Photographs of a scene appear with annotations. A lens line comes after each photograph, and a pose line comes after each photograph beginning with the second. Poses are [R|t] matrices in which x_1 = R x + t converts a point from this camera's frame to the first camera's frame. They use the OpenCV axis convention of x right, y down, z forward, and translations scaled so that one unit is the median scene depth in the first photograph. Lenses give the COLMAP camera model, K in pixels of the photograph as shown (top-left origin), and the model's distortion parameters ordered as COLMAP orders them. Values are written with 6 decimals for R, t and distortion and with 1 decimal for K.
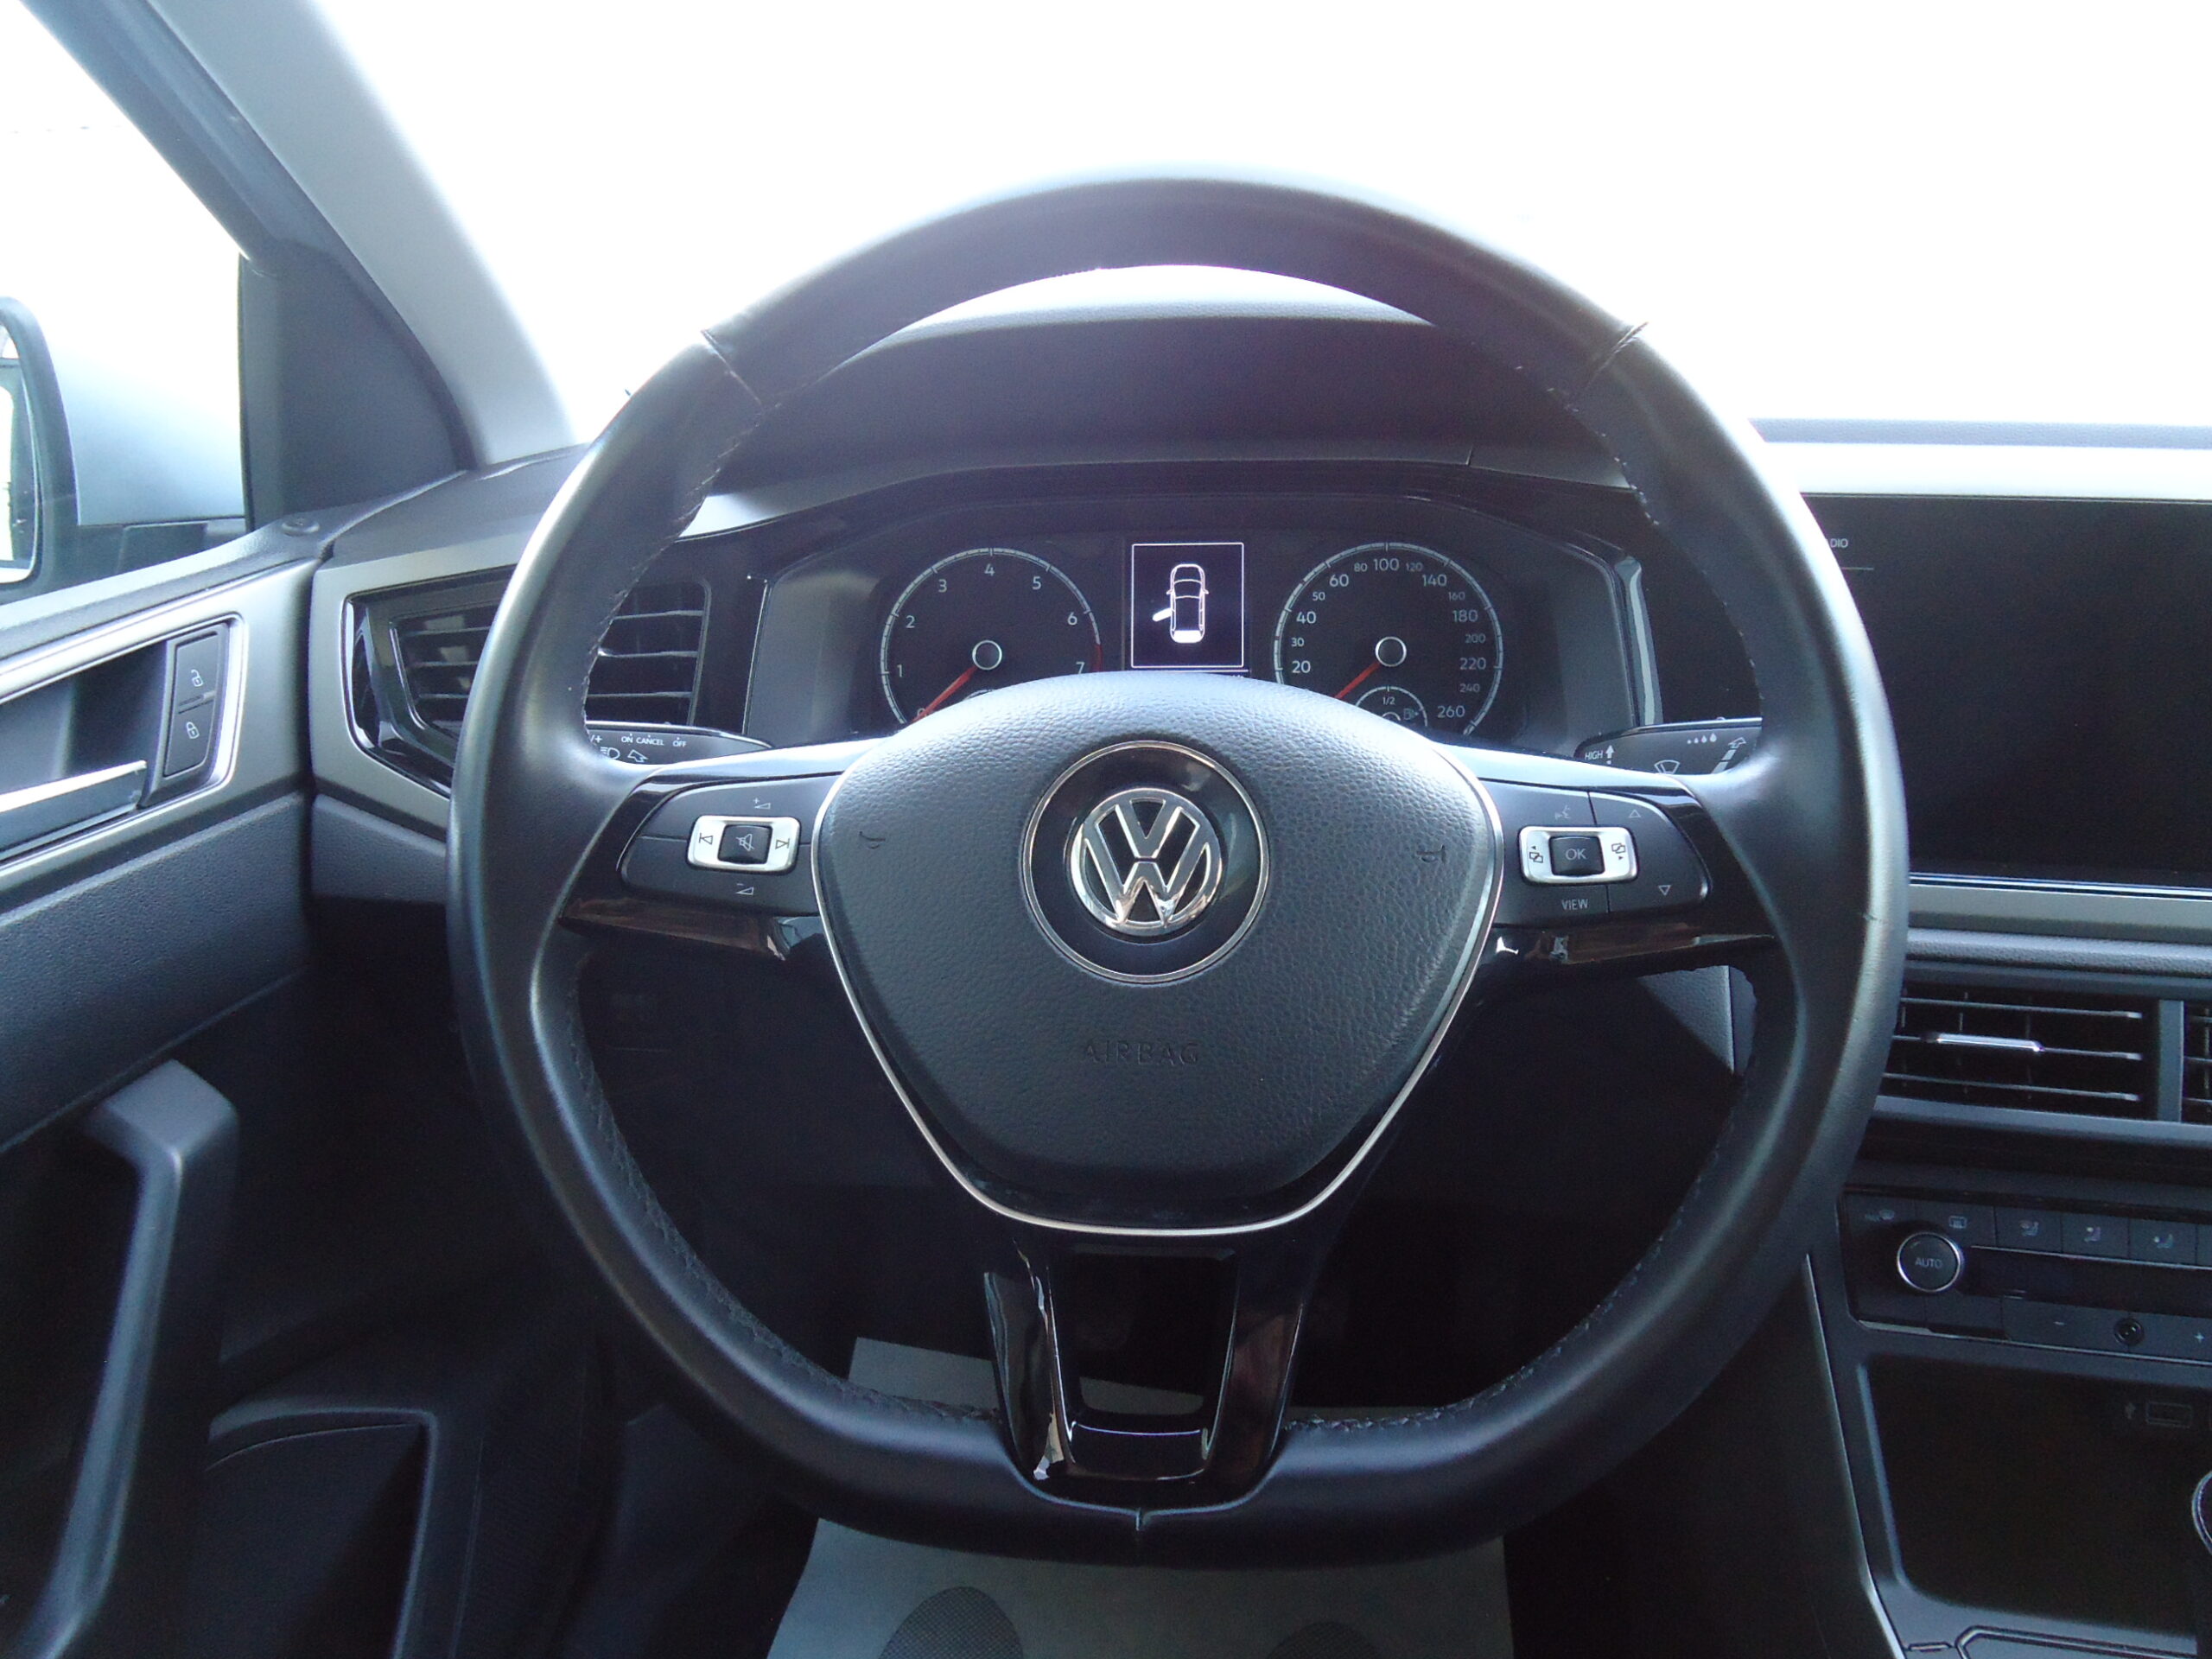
lens RADIAL K [[1595.5, 0, 1106.0], [0, 1595.5, 829.5], [0, 0, 1]] dist [-0.007157, 0.009044]
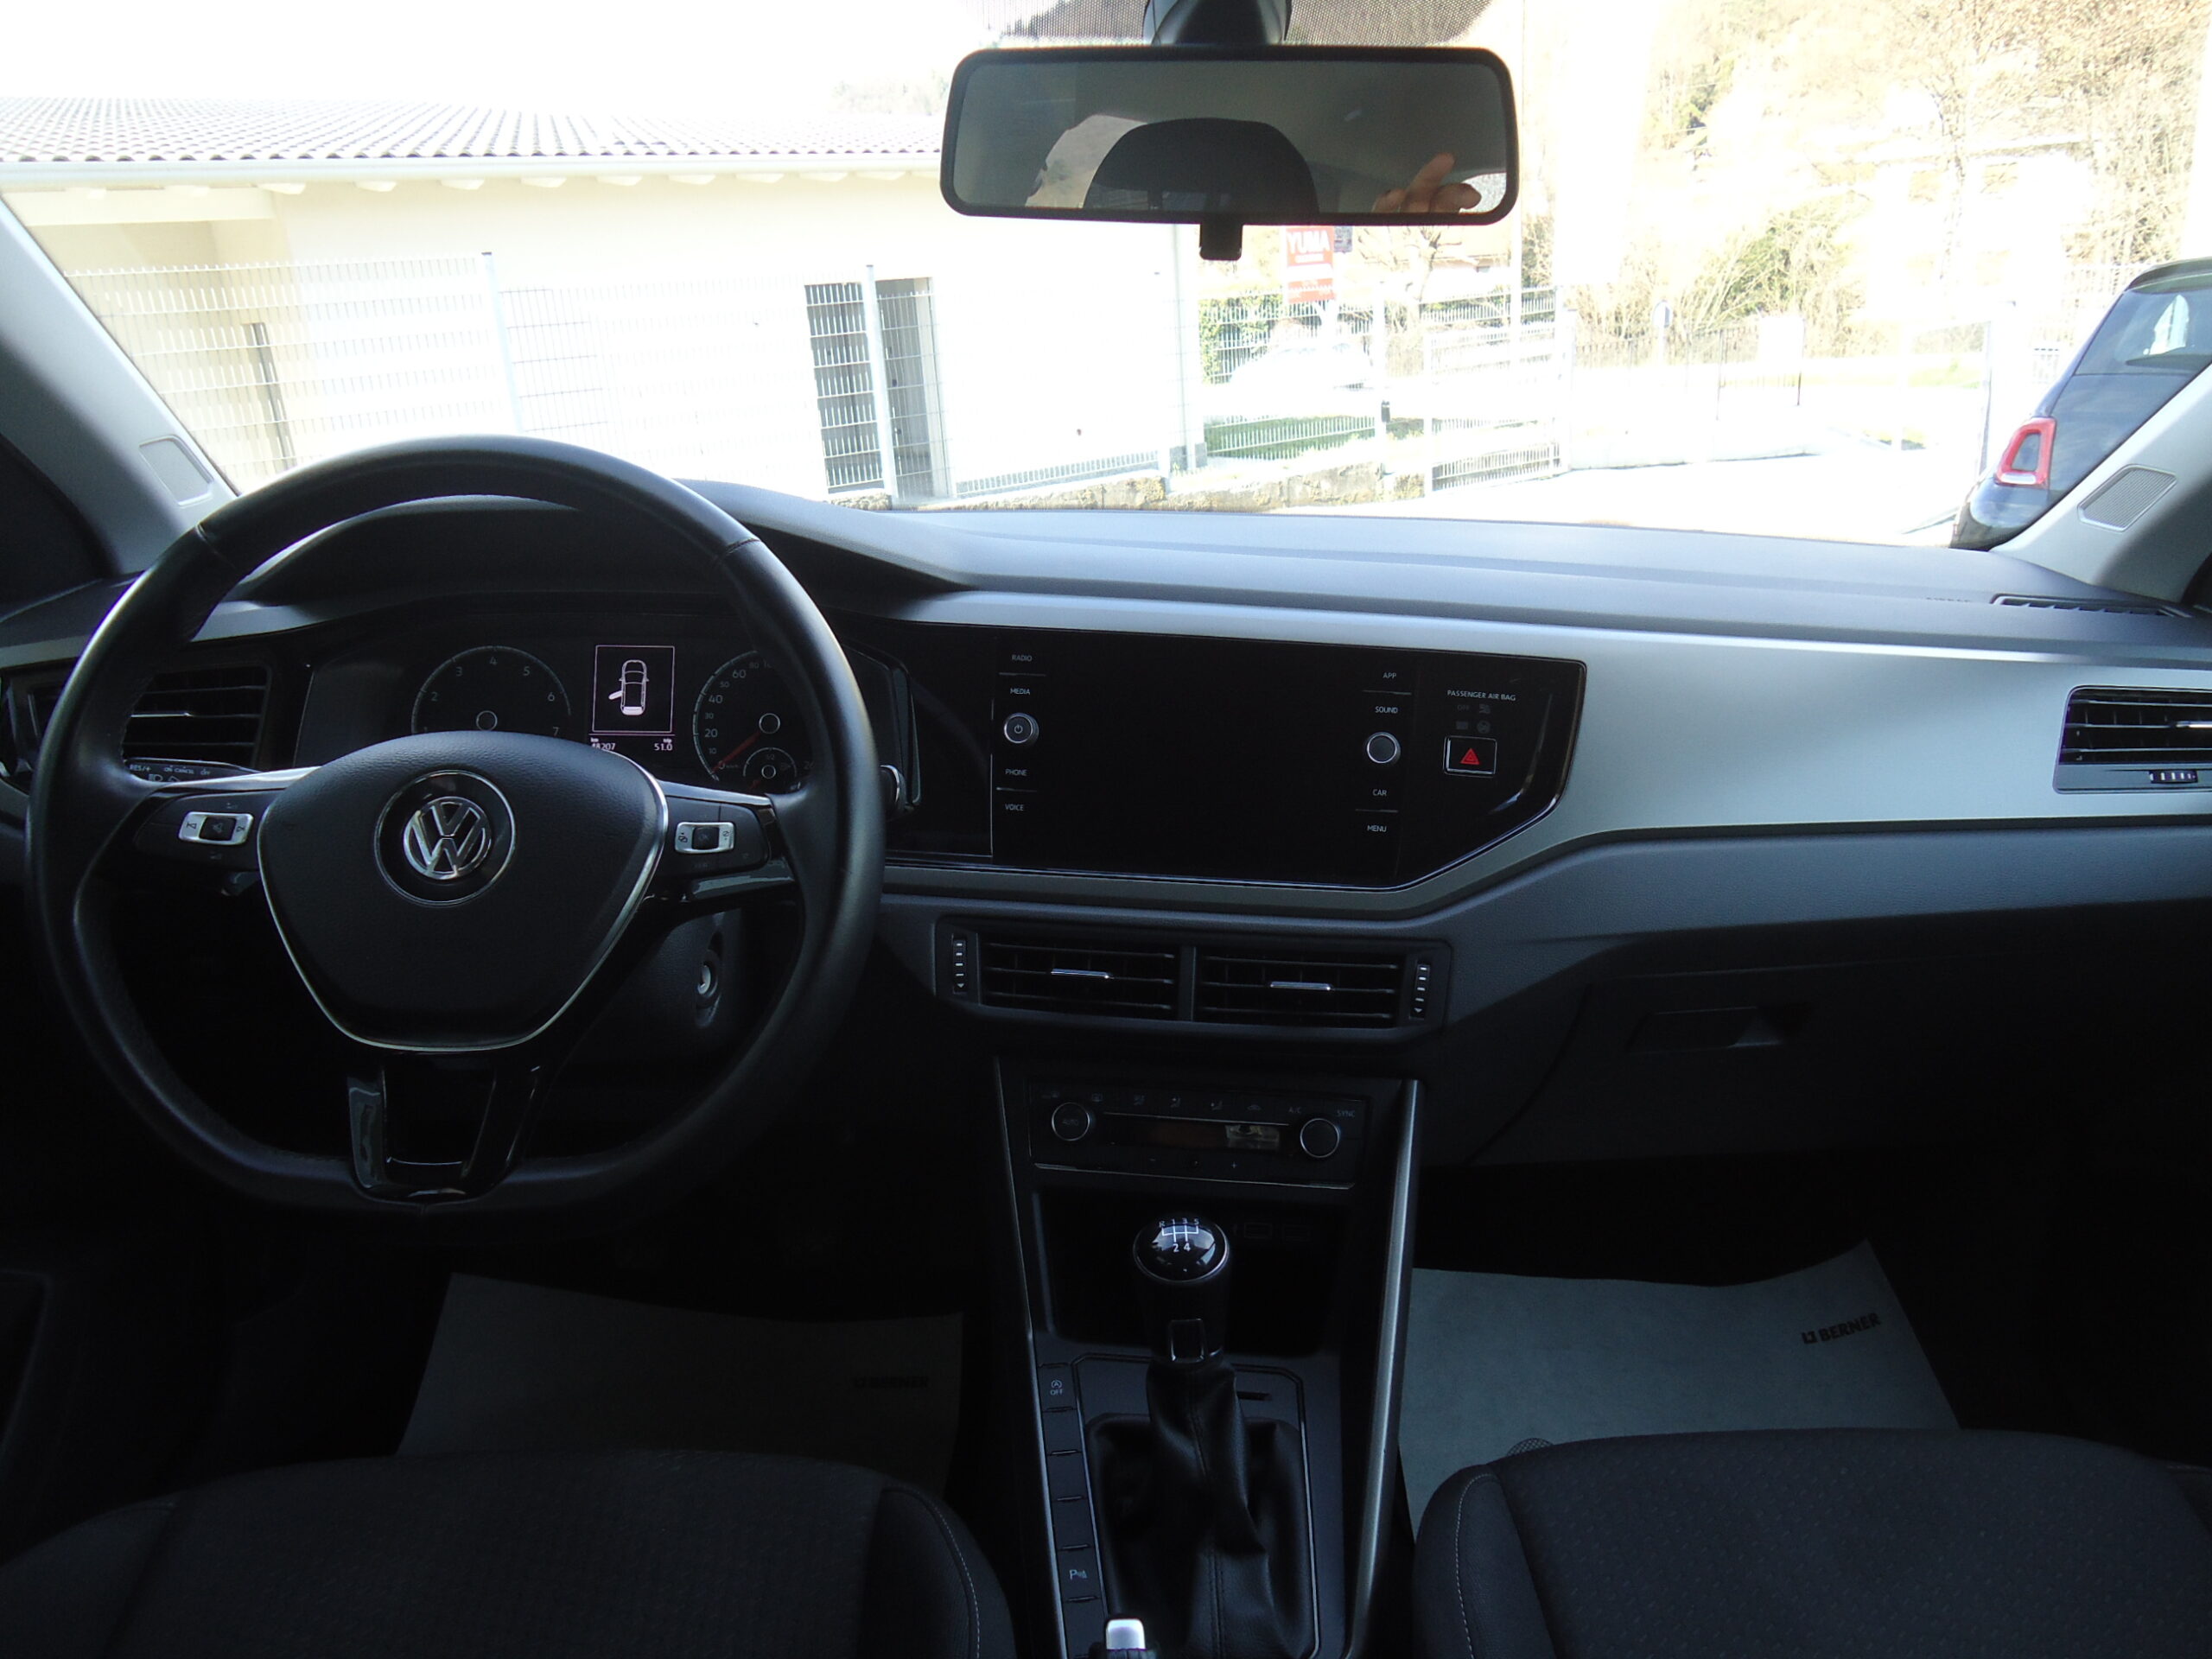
lens RADIAL K [[1595.5, 0, 1106.0], [0, 1595.5, 829.5], [0, 0, 1]] dist [-0.007157, 0.009044]
pose [[0.992455, 0.010618, 0.122152, 0.491804], [-0.004994, 0.998917, -0.046253, 0.081798], [-0.122511, 0.045294, 0.991433, -0.767764]]
